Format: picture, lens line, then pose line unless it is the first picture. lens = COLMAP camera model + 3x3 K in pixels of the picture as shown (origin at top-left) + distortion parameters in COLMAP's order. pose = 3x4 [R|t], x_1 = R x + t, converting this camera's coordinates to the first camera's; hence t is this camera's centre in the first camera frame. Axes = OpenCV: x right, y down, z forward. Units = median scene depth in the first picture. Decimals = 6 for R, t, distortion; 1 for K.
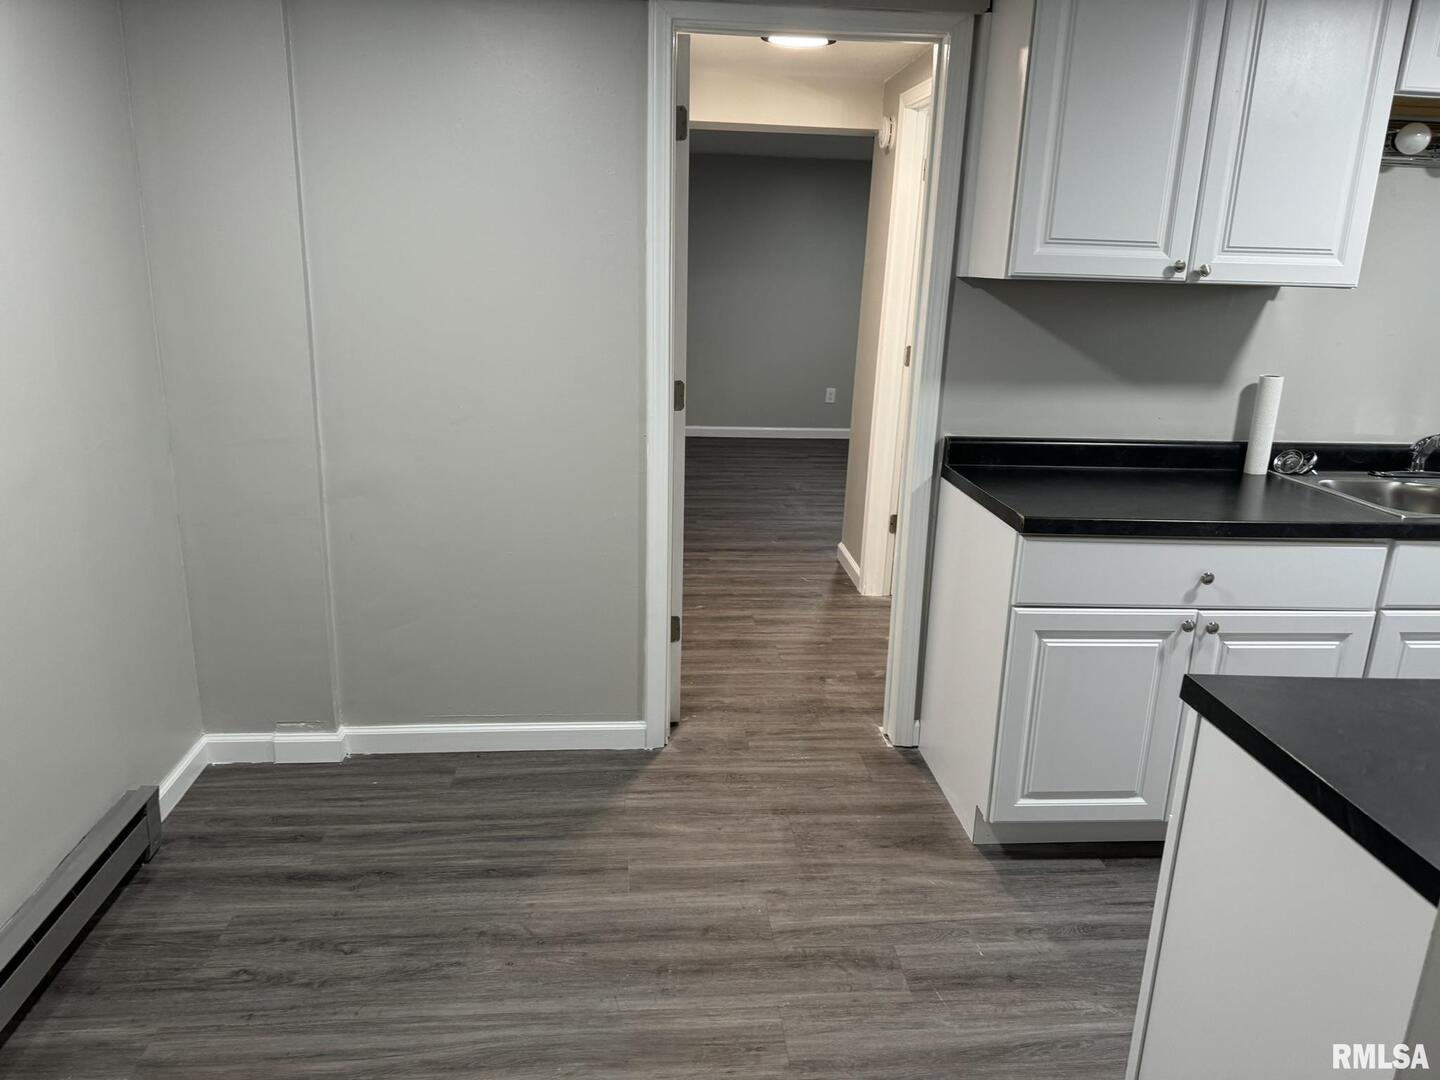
lens RADIAL K [[1011.2, 0, 707.3], [0, 1011.2, 538.9], [0, 0, 1]] dist [0.043338, -0.054188]
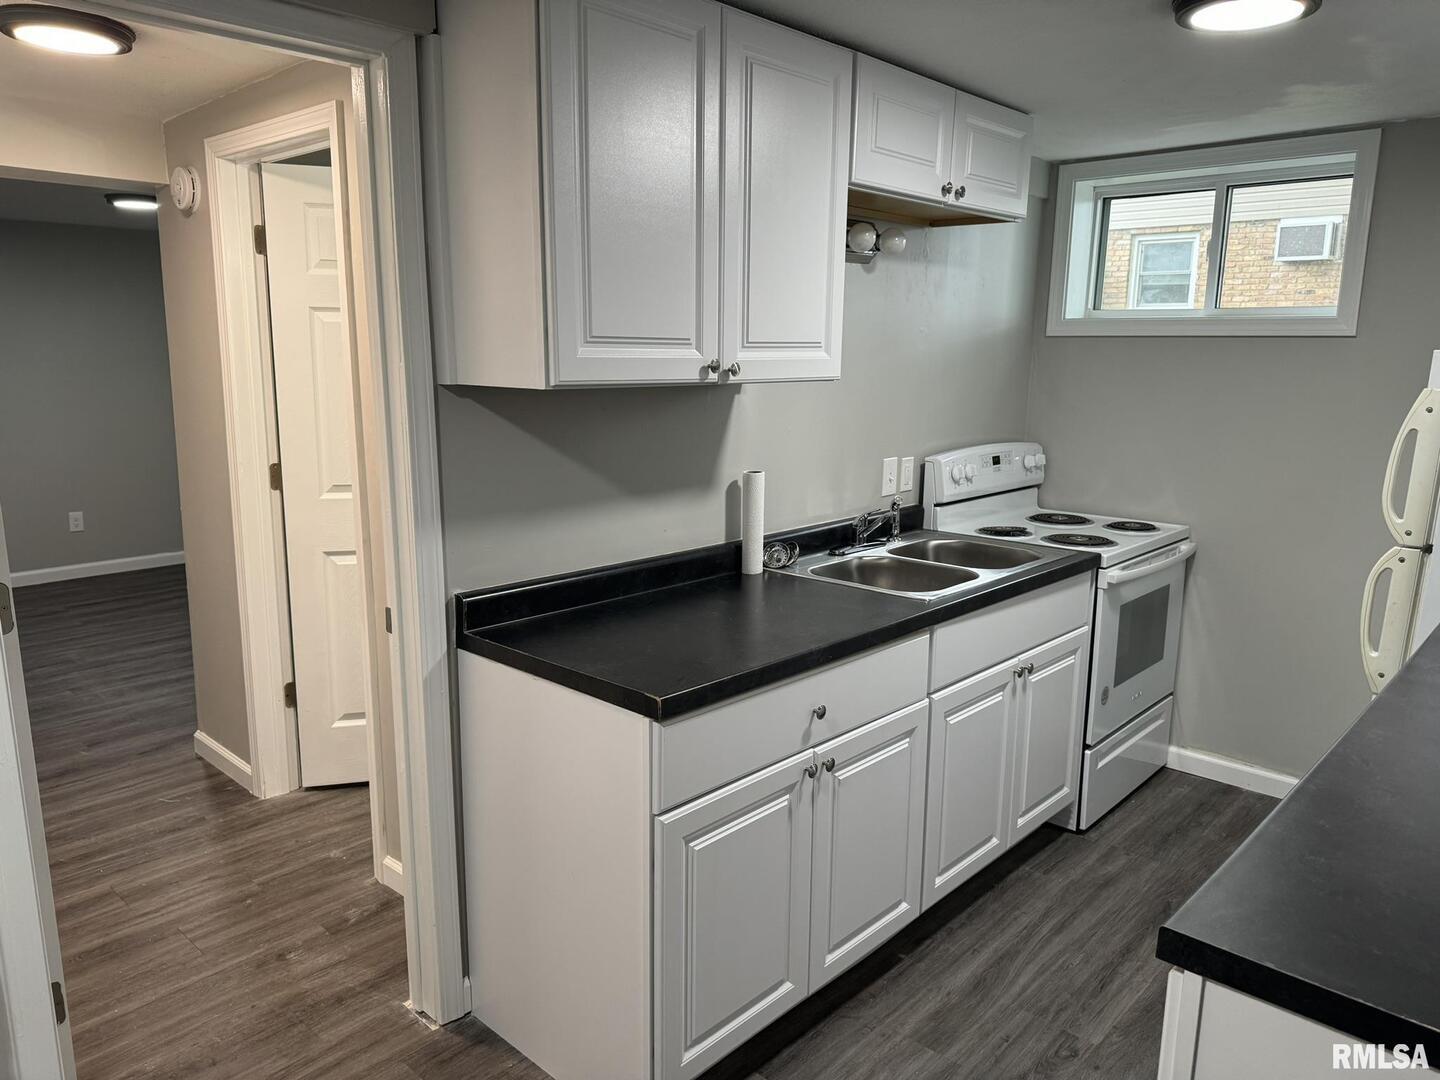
lens RADIAL K [[1011.2, 0, 714.7], [0, 1011.2, 537.1], [0, 0, 1]] dist [0.043338, -0.054188]
pose [[0.730541, -0.148166, 0.666601, -0.113007], [0.196302, 0.980539, 0.002814, -0.107533], [-0.654046, 0.128799, 0.745409, 0.319428]]
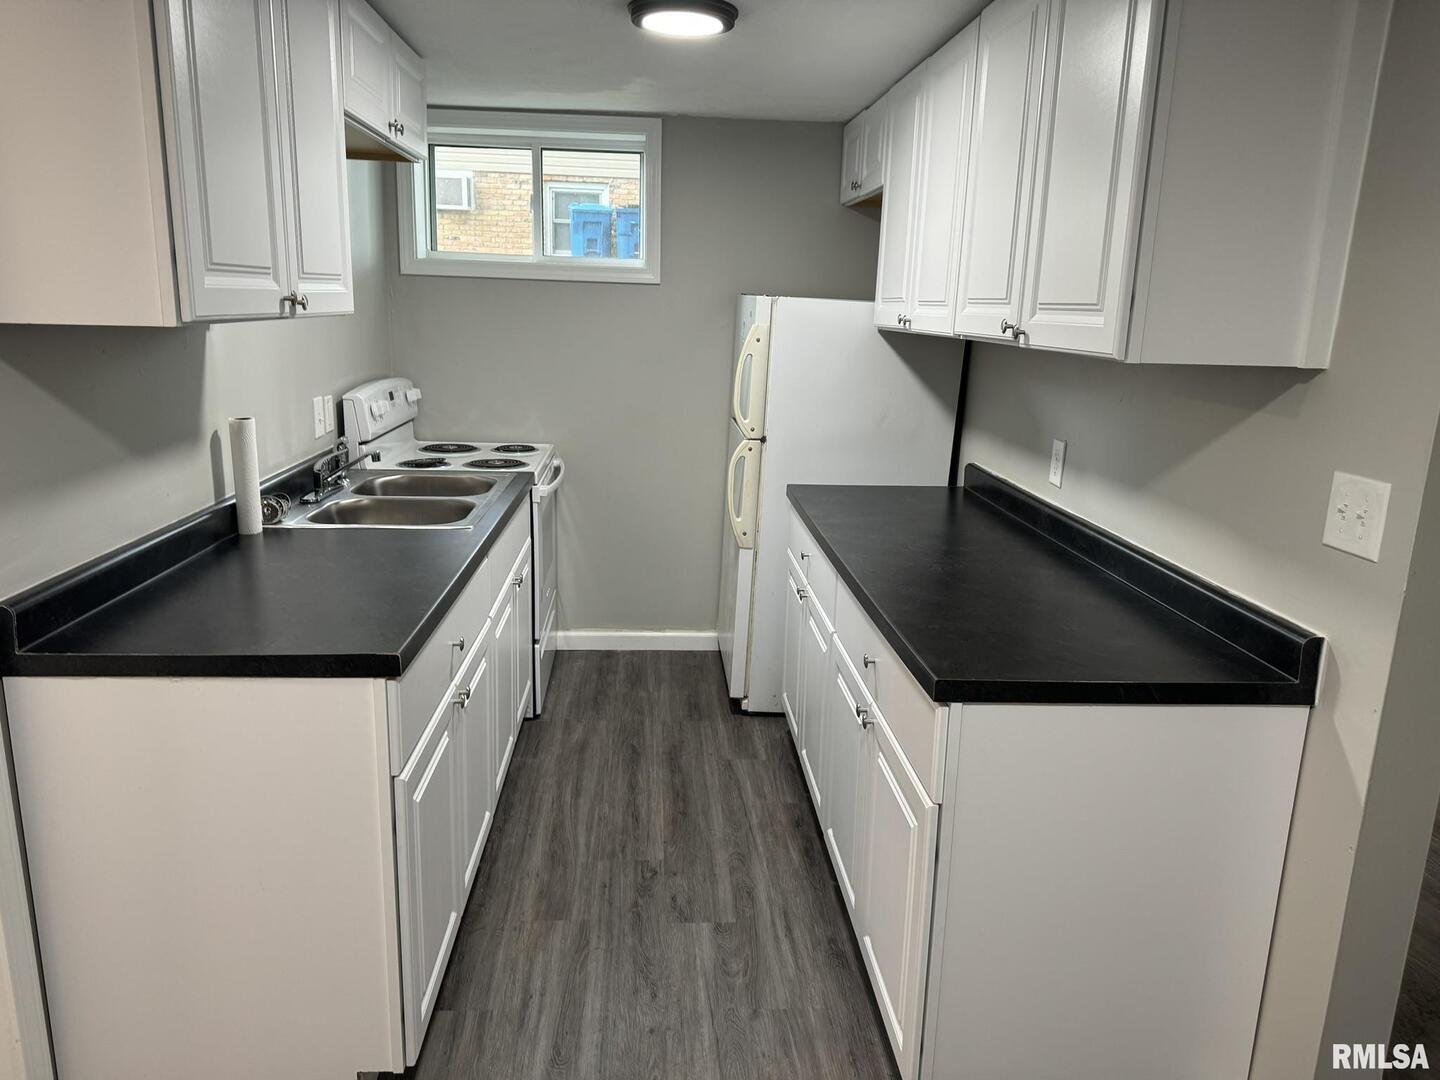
lens RADIAL K [[1011.2, 0, 707.0], [0, 1011.2, 523.8], [0, 0, 1]] dist [0.043338, -0.054188]
pose [[0.009333, -0.243918, 0.969751, -0.287114], [0.242859, 0.941309, 0.234427, -0.179379], [-0.970017, 0.233325, 0.068023, 0.575951]]
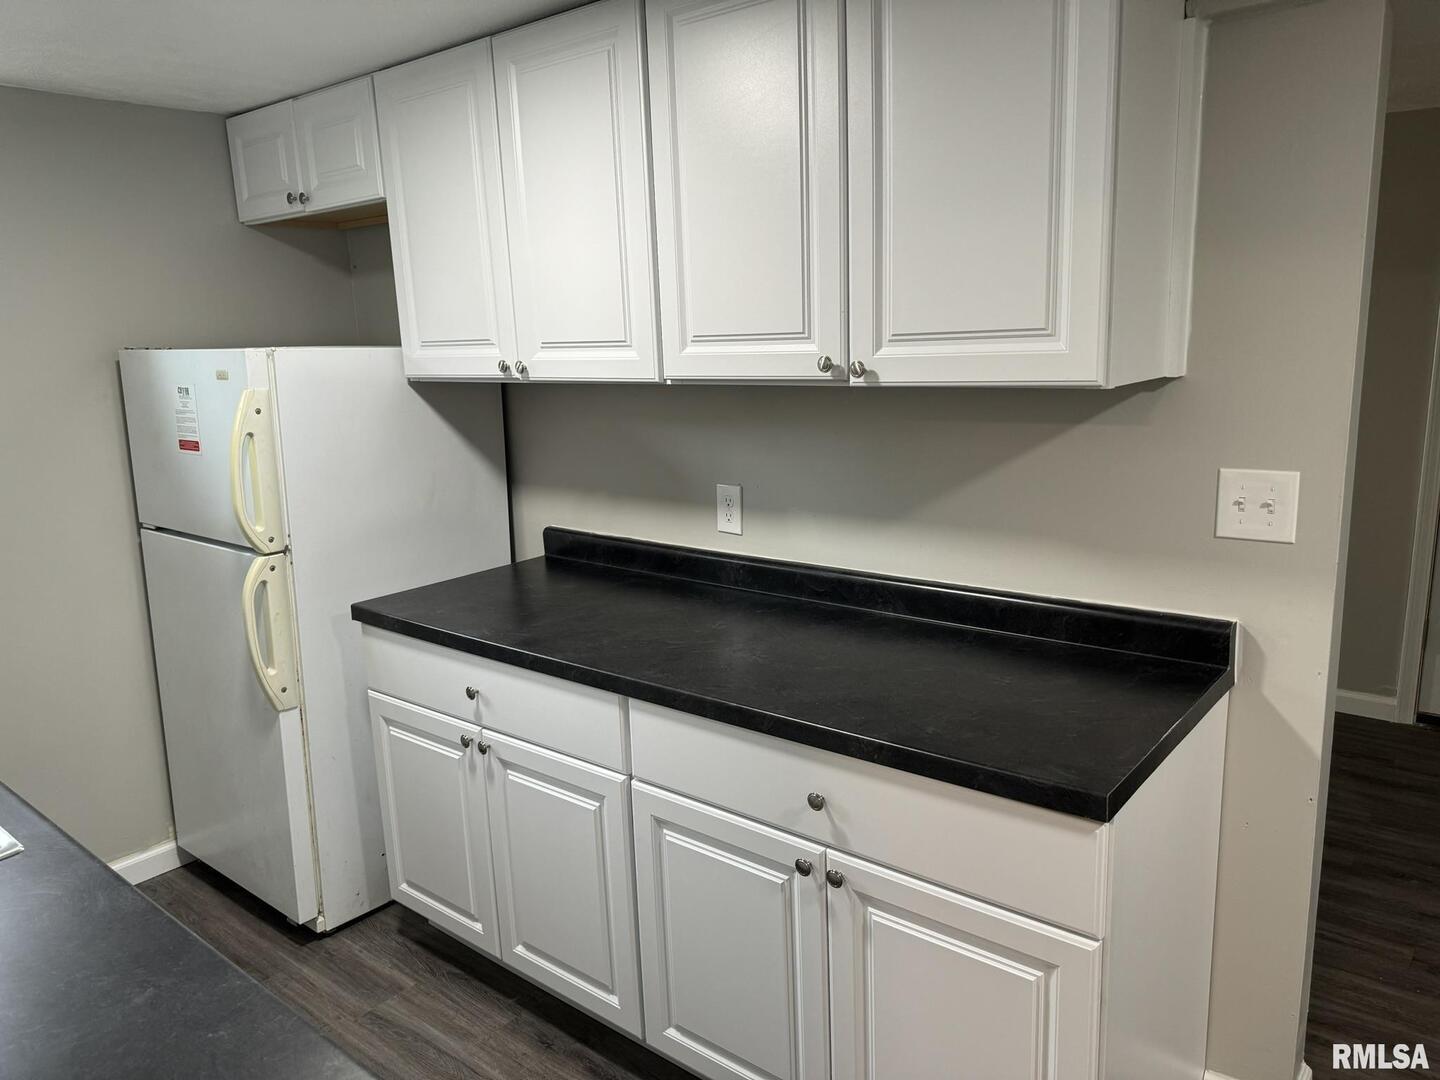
lens RADIAL K [[1011.2, 0, 732.8], [0, 1011.2, 520.3], [0, 0, 1]] dist [0.043338, -0.054188]
pose [[-0.735578, -0.129584, 0.664931, 0.072928], [0.196206, 0.898714, 0.392196, -0.257990], [-0.648405, 0.418954, -0.635649, 0.857714]]
